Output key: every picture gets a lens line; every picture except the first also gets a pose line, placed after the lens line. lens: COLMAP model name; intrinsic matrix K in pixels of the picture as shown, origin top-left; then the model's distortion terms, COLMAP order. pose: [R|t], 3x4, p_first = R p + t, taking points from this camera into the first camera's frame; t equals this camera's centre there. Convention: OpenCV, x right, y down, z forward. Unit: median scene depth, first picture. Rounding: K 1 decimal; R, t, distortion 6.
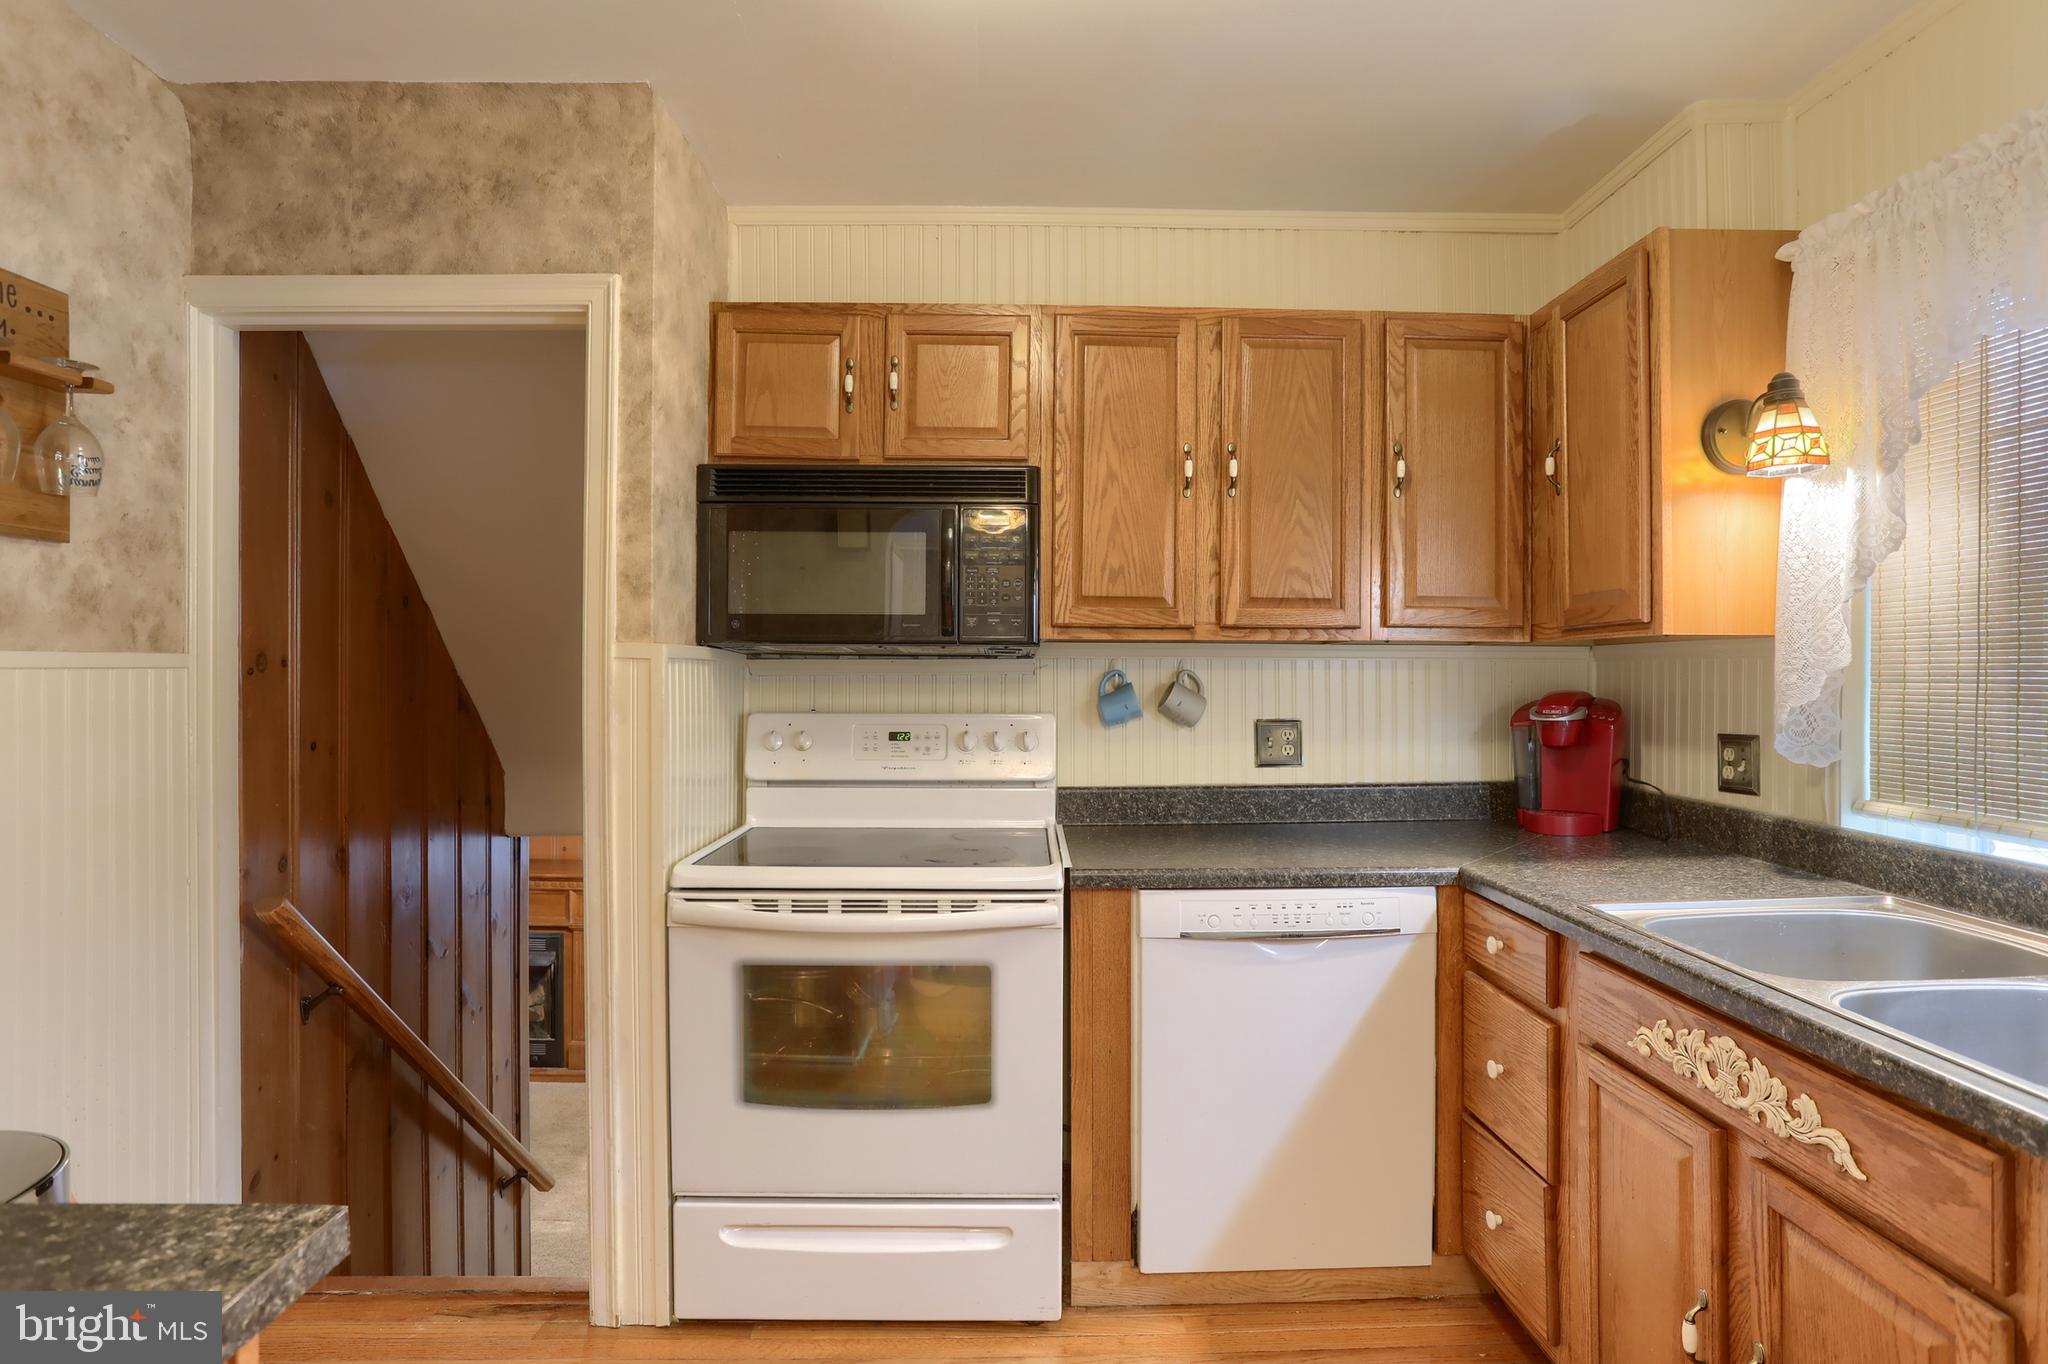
lens RADIAL K [[1045.5, 0, 1024.0], [0, 1045.5, 682.0], [0, 0, 1]] dist [-0.049505, 0.022054]
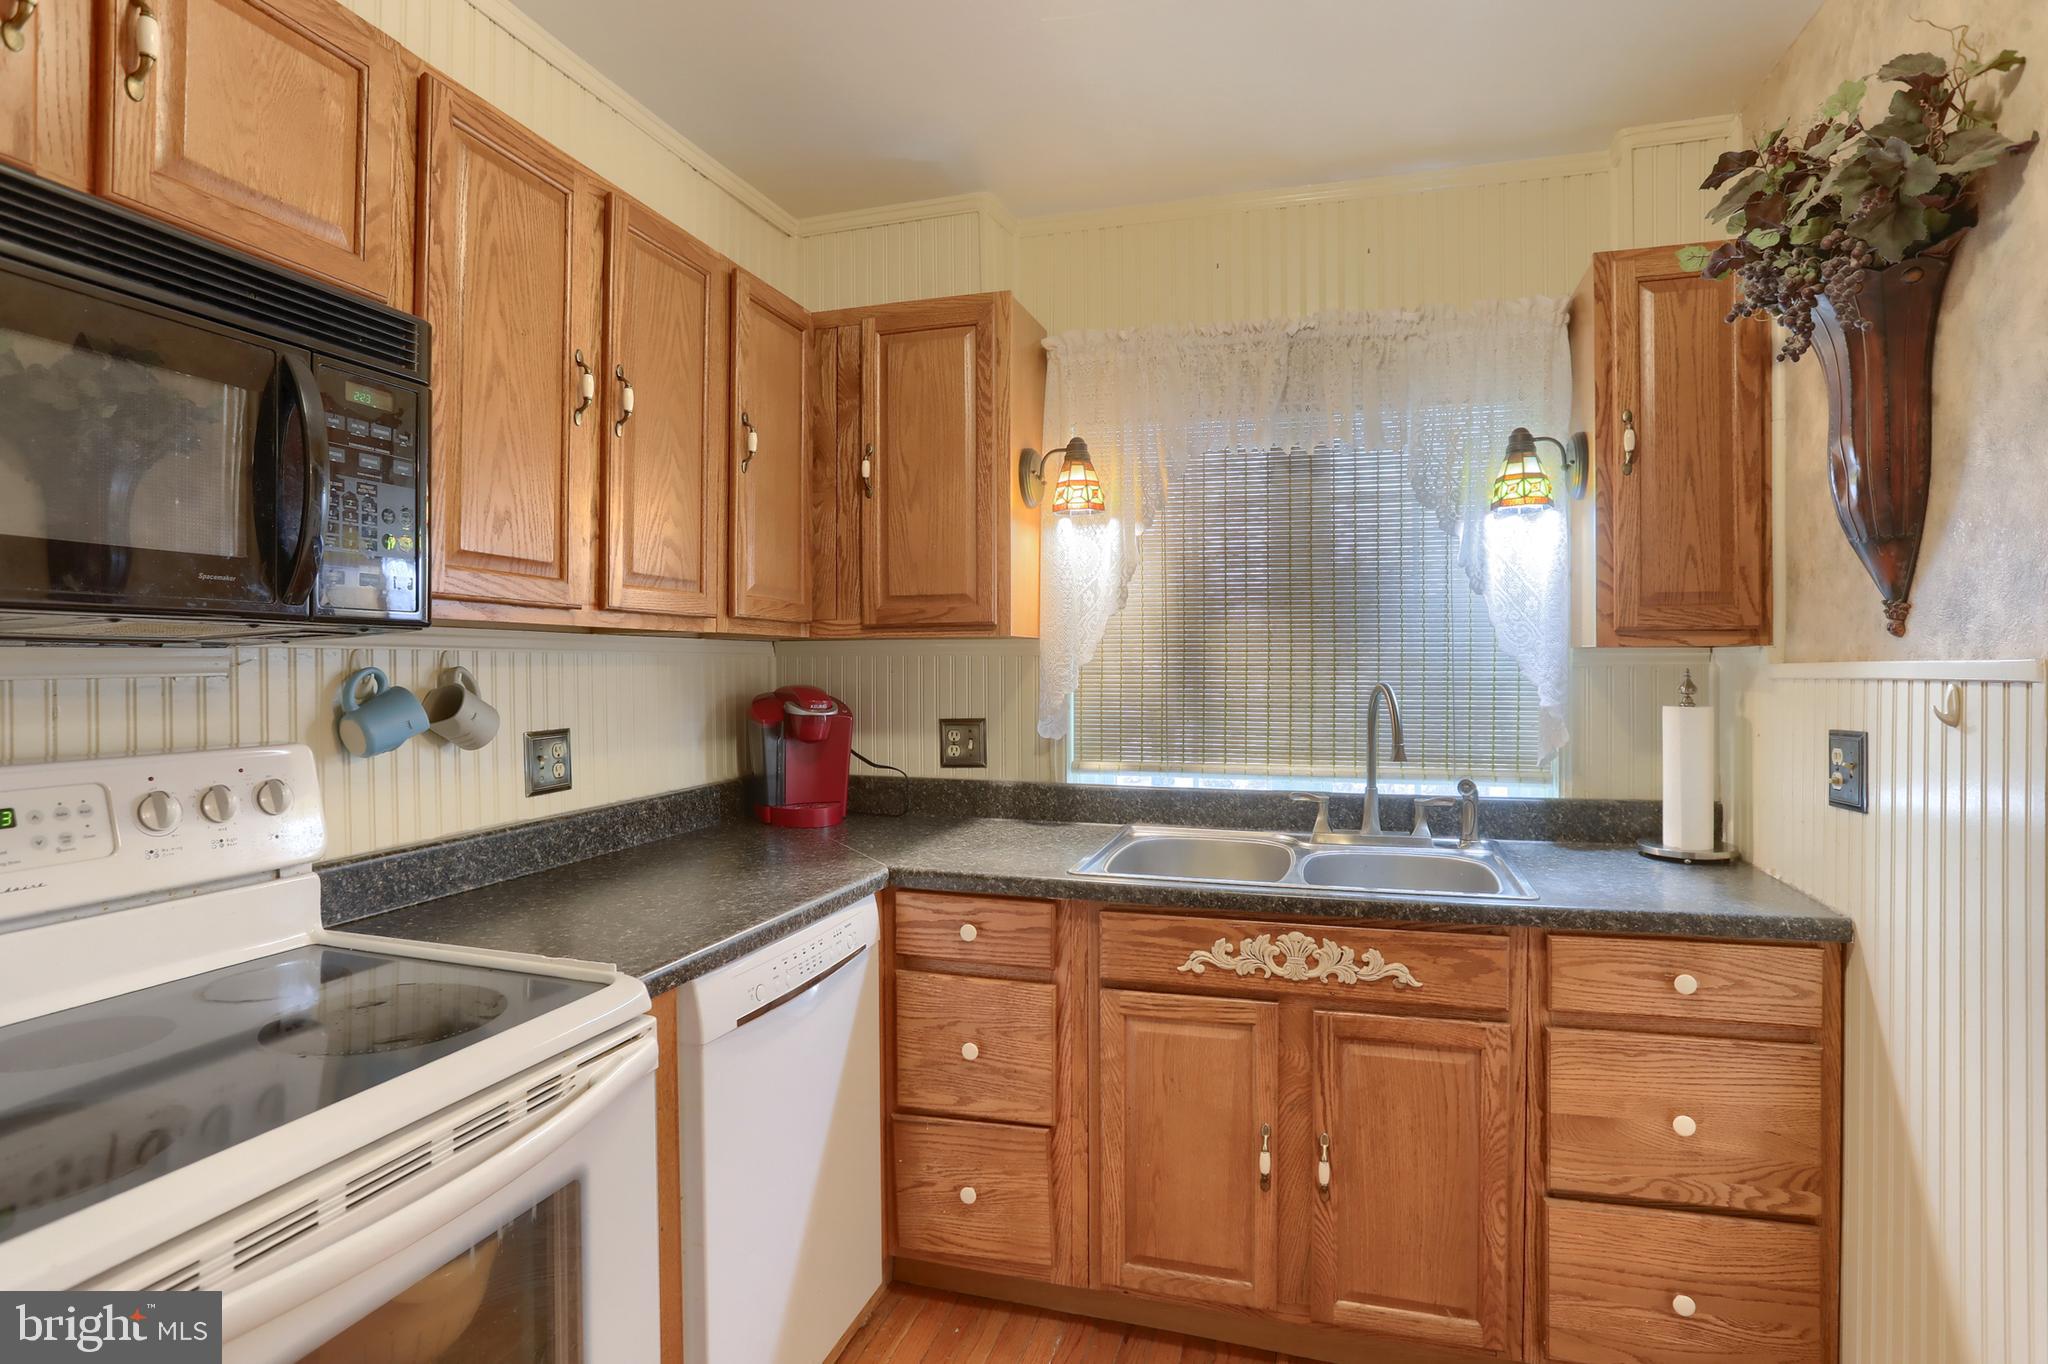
lens RADIAL K [[1063.1, 0, 1058.7], [0, 1063.1, 660.0], [0, 0, 1]] dist [-0.059318, 0.034956]
pose [[0.304209, 0.001414, 0.952604, -0.486978], [0.007023, 0.999968, -0.003727, -0.013131], [-0.952579, 0.007824, 0.304190, 0.536871]]
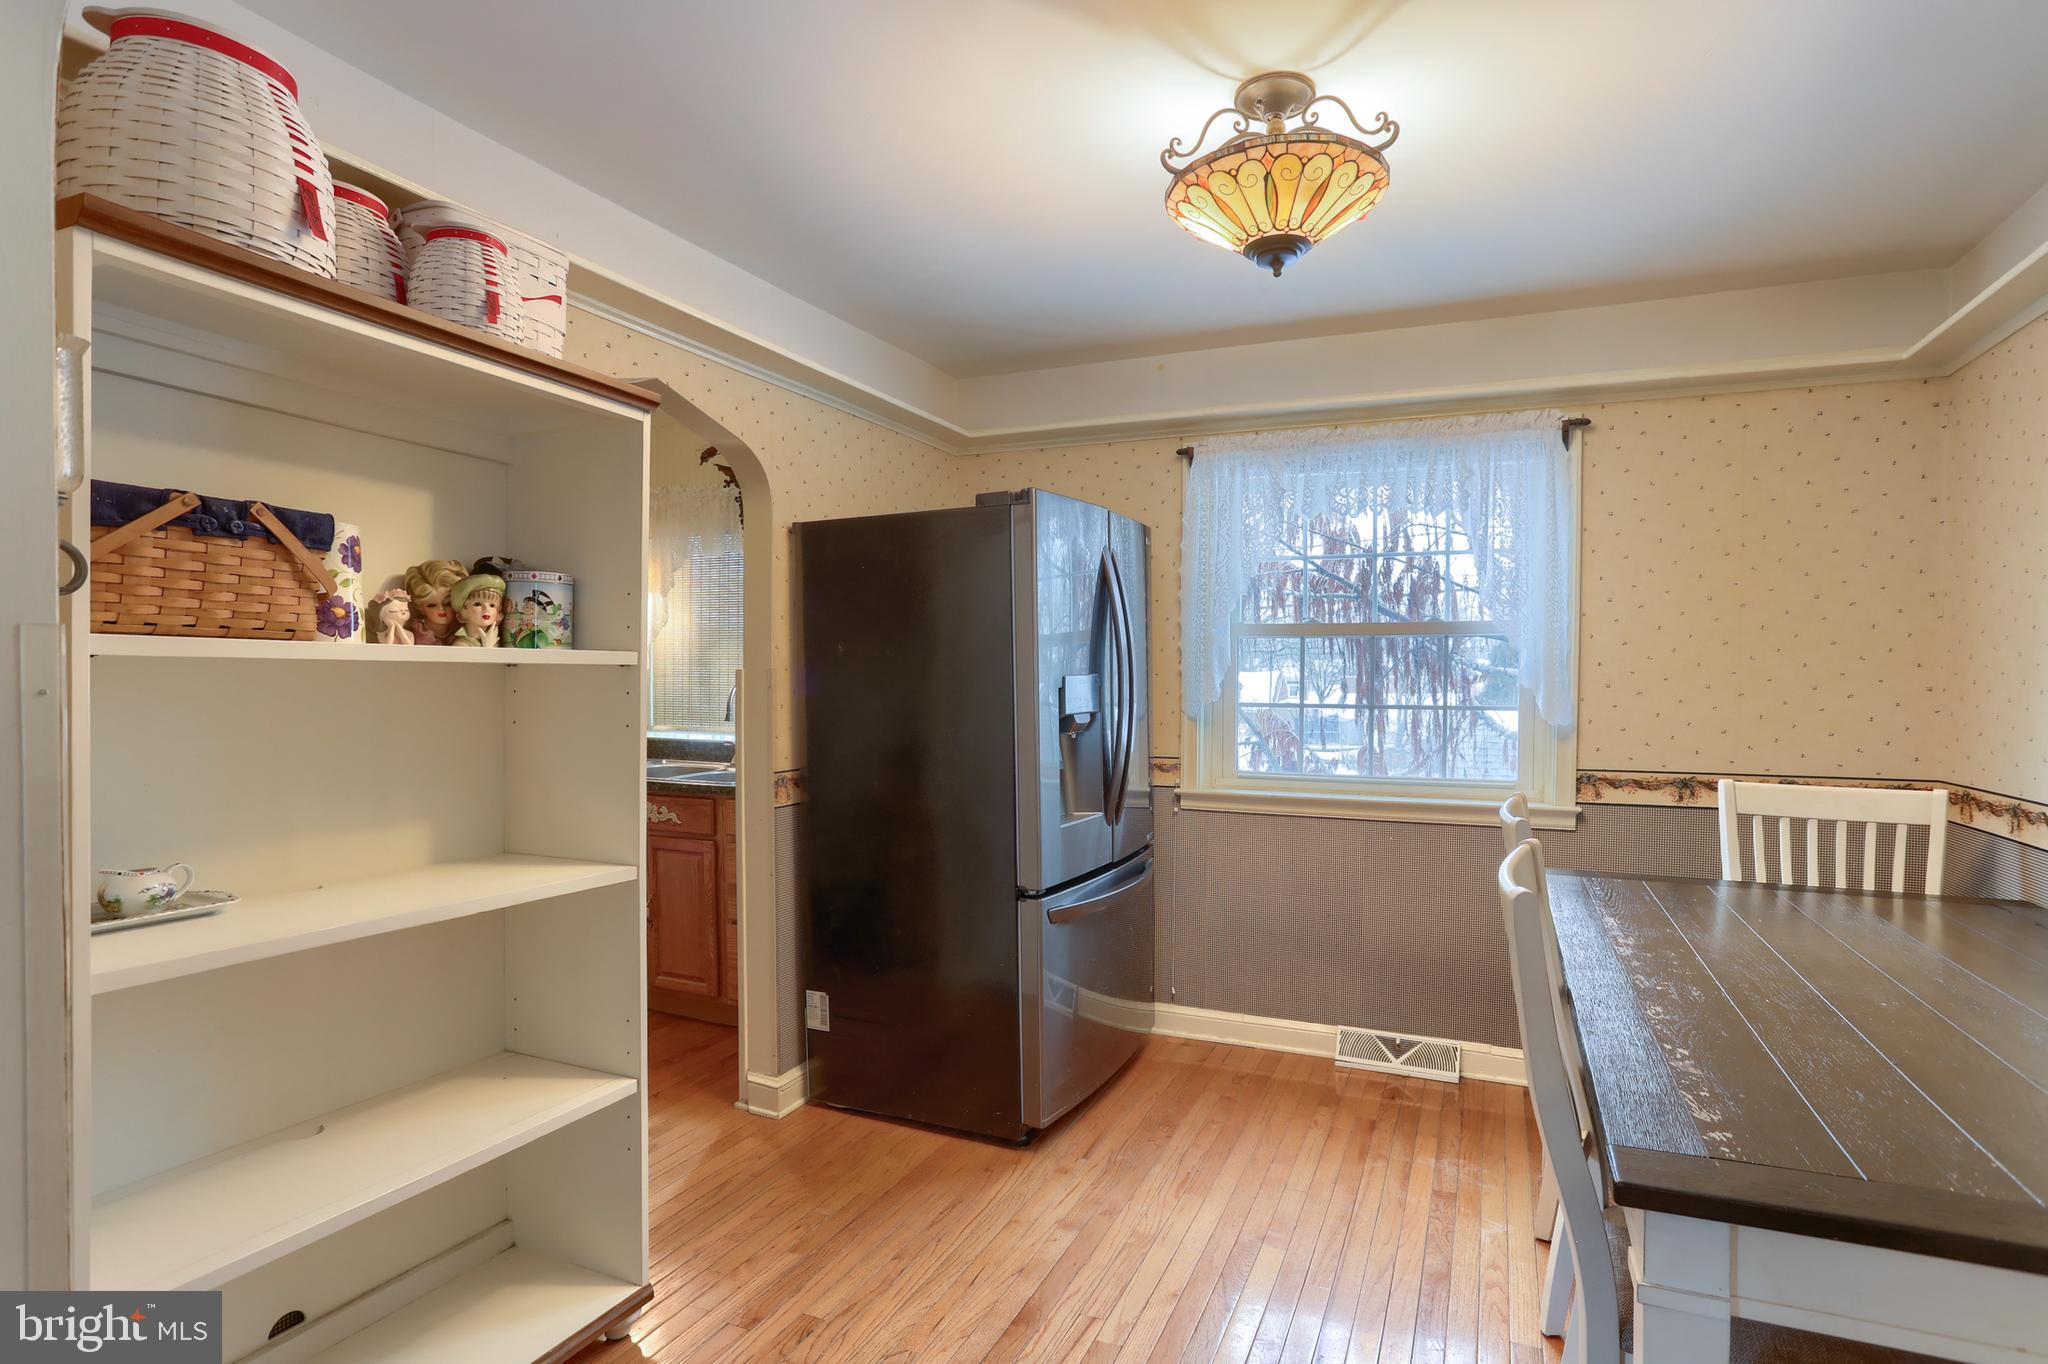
lens RADIAL K [[1045.5, 0, 1024.0], [0, 1045.5, 682.0], [0, 0, 1]] dist [-0.049505, 0.022054]
pose [[0.429332, -0.005374, 0.903131, -0.949344], [-0.001188, 0.999978, 0.006516, -0.005115], [-0.903146, -0.003870, 0.429316, -0.797829]]
